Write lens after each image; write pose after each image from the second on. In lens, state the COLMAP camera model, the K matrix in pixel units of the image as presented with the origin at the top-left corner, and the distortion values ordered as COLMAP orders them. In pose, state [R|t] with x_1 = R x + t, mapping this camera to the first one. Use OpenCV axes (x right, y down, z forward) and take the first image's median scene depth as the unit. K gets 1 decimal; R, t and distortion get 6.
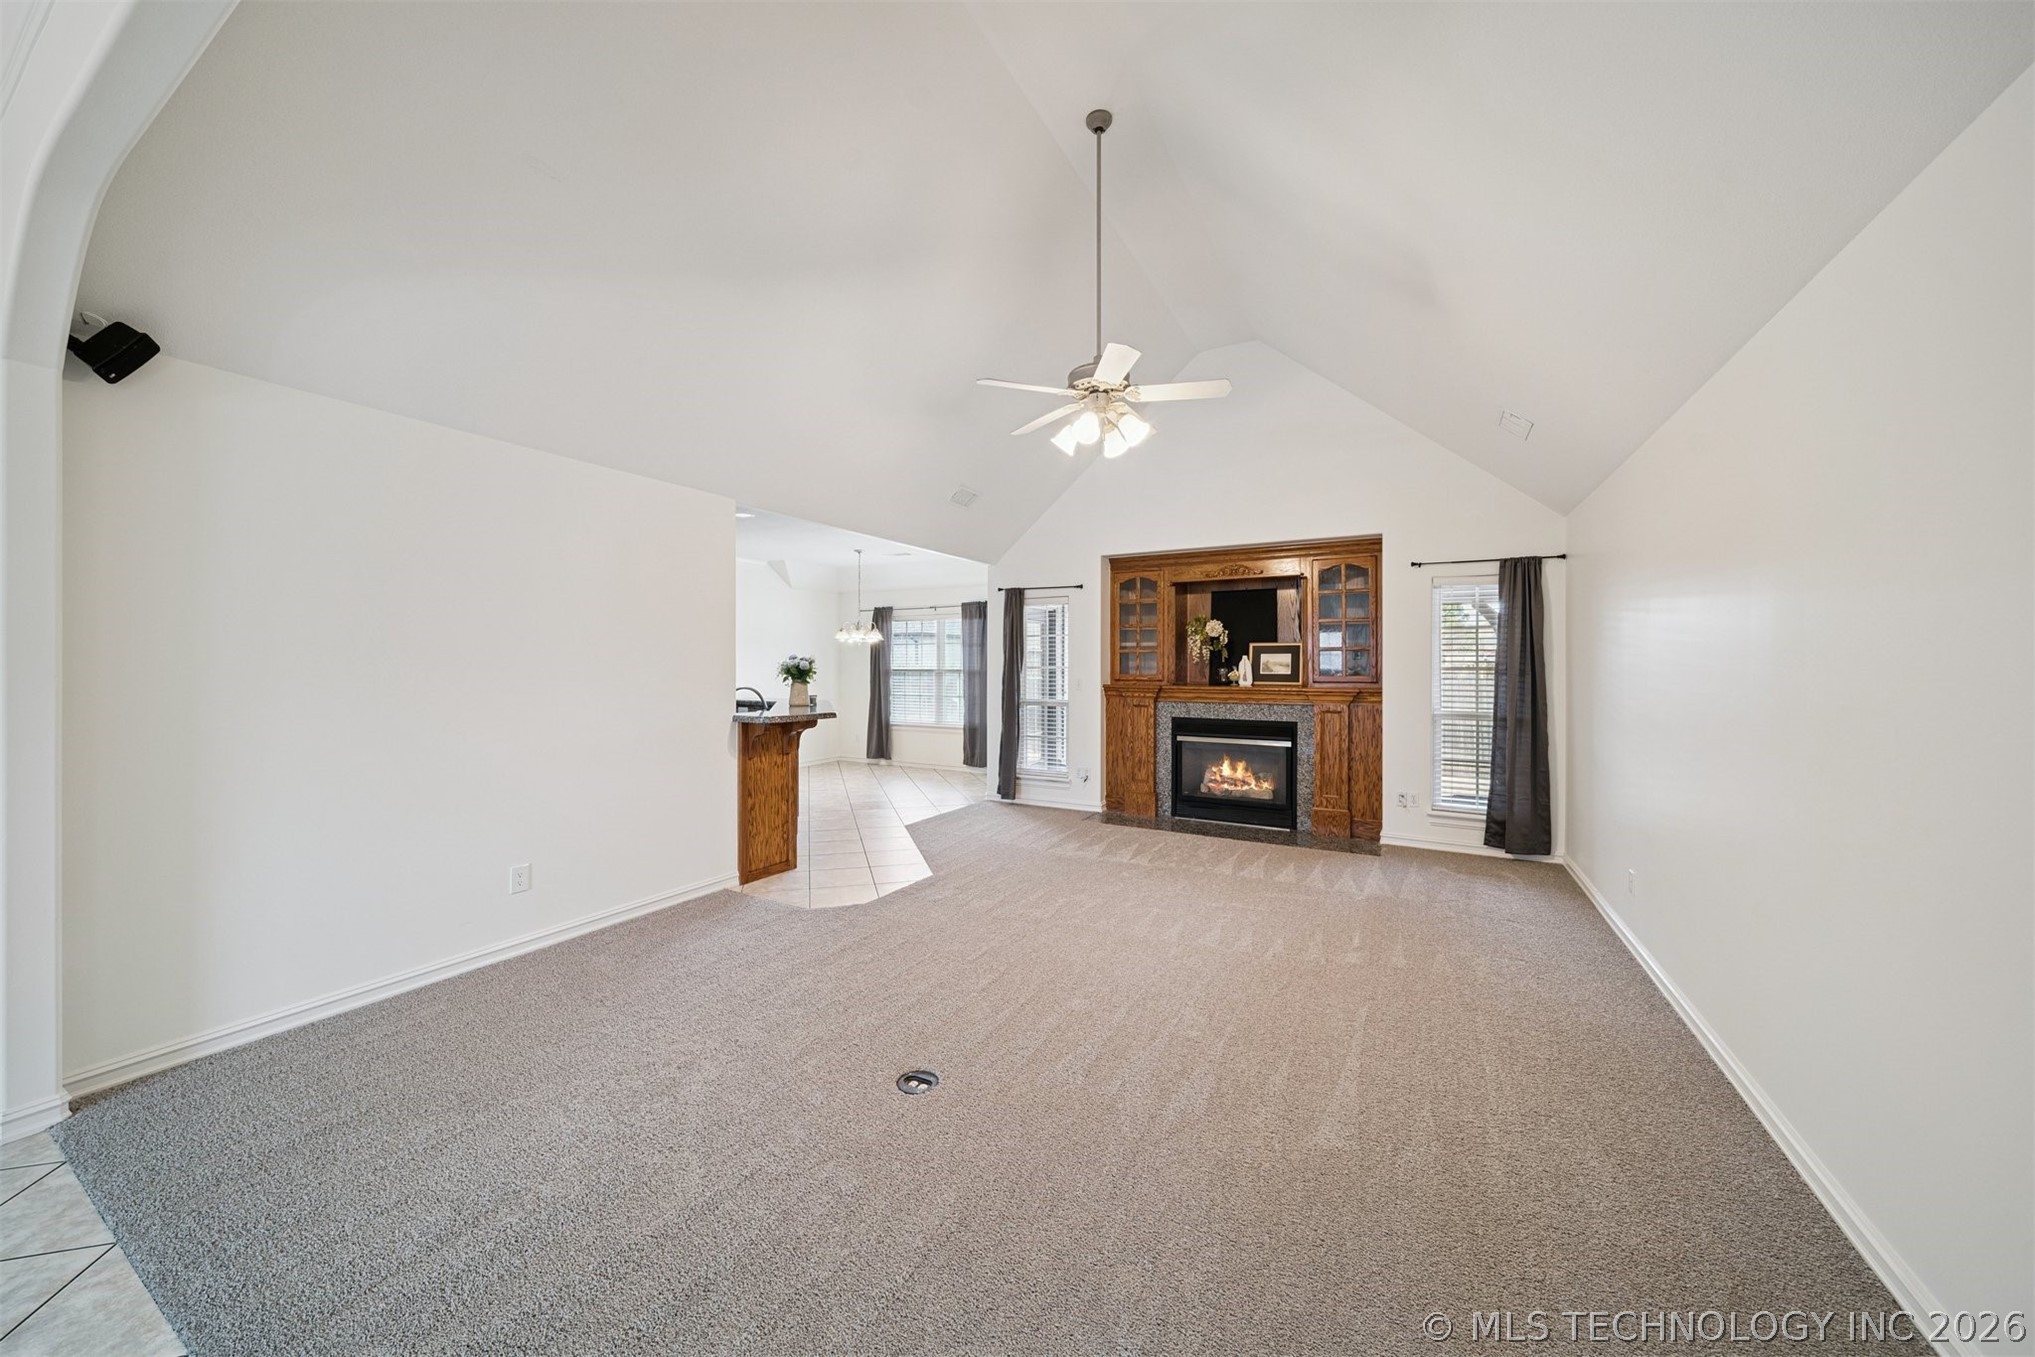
lens RADIAL K [[721.6, 0, 997.3], [0, 721.6, 670.7], [0, 0, 1]] dist [-0.000431, 0.000048]
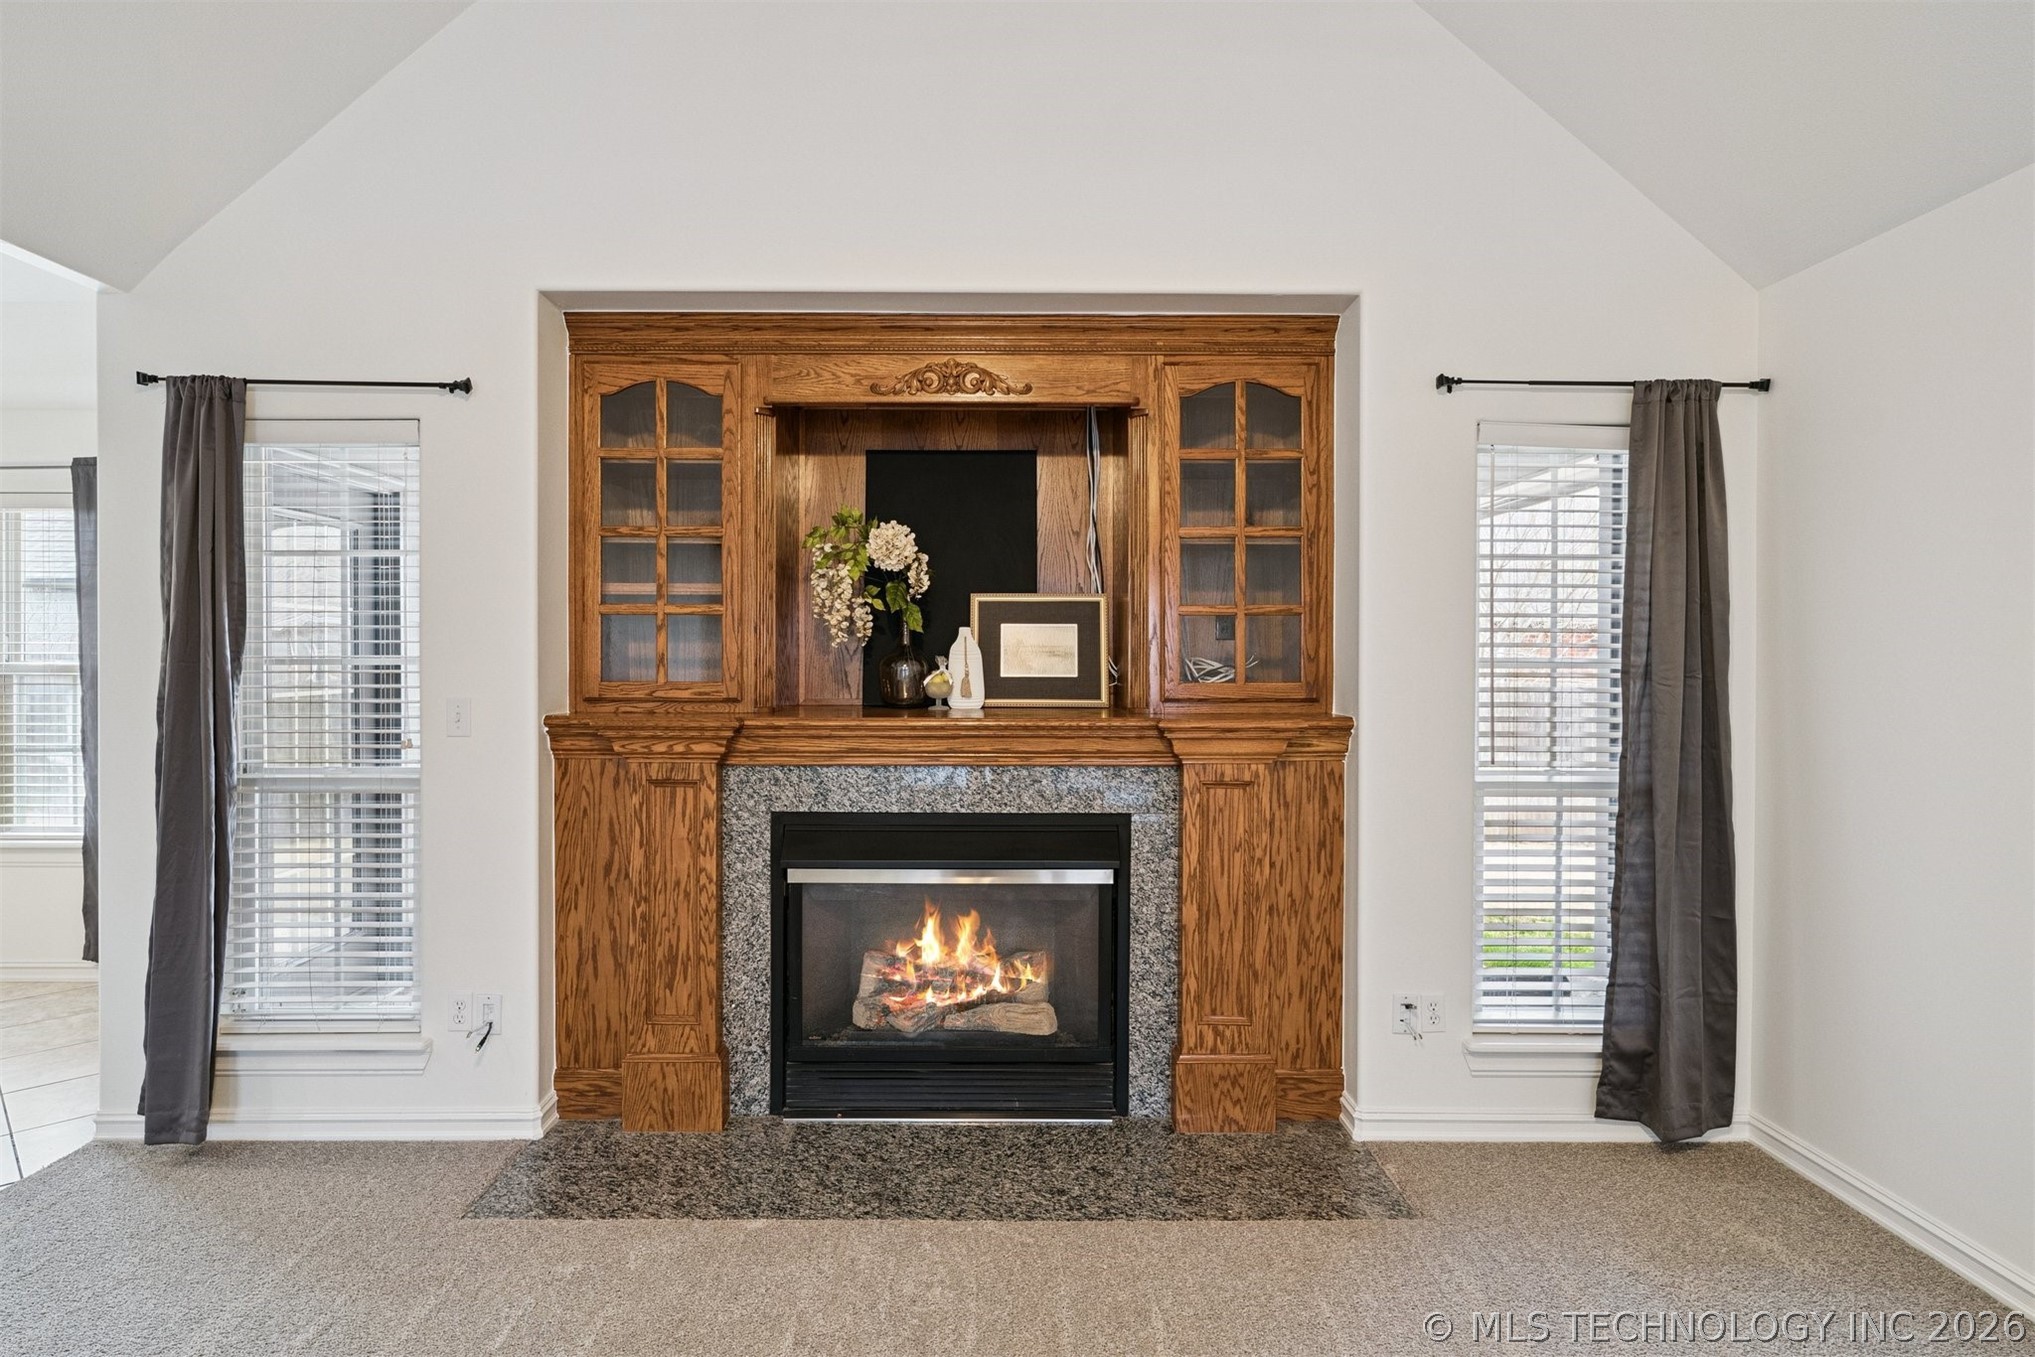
lens RADIAL K [[1056.0, 0, 999.7], [0, 1056.0, 665.4], [0, 0, 1]] dist [-0.003437, 0.000561]
pose [[0.860902, -0.003284, 0.508761, 0.088652], [0.002743, 0.999995, 0.001814, -0.002764], [-0.508764, -0.000166, 0.860906, 0.538160]]
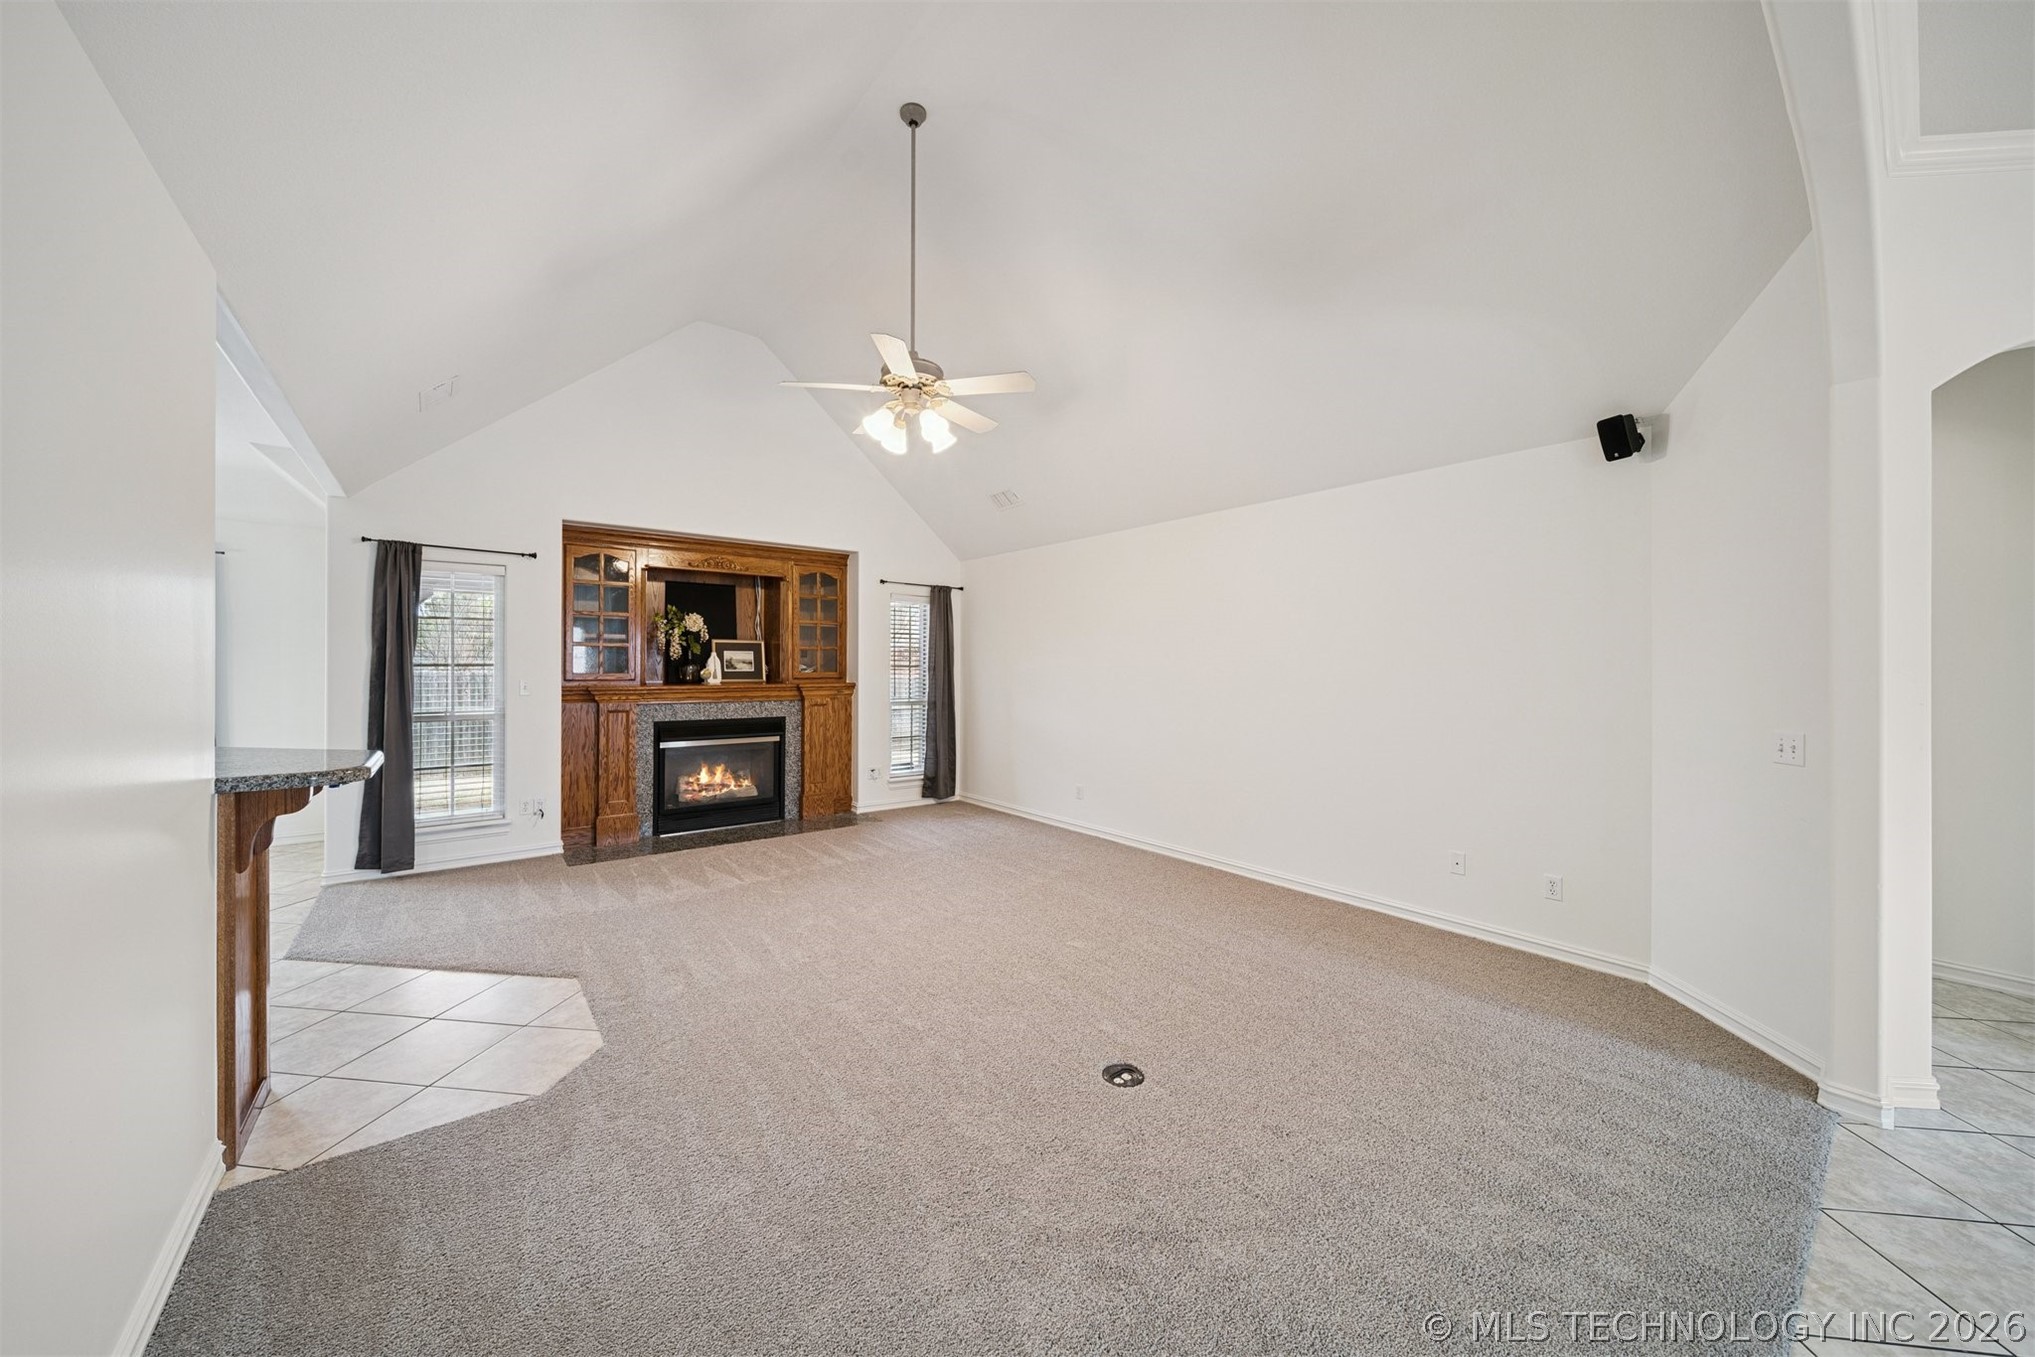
lens RADIAL K [[721.6, 0, 999.6], [0, 721.6, 665.7], [0, 0, 1]] dist [-0.000431, 0.000048]
pose [[0.379380, -0.000915, 0.925241, -0.402833], [0.003926, 0.999992, -0.000621, -0.001095], [-0.925233, 0.003868, 0.379380, 0.286707]]
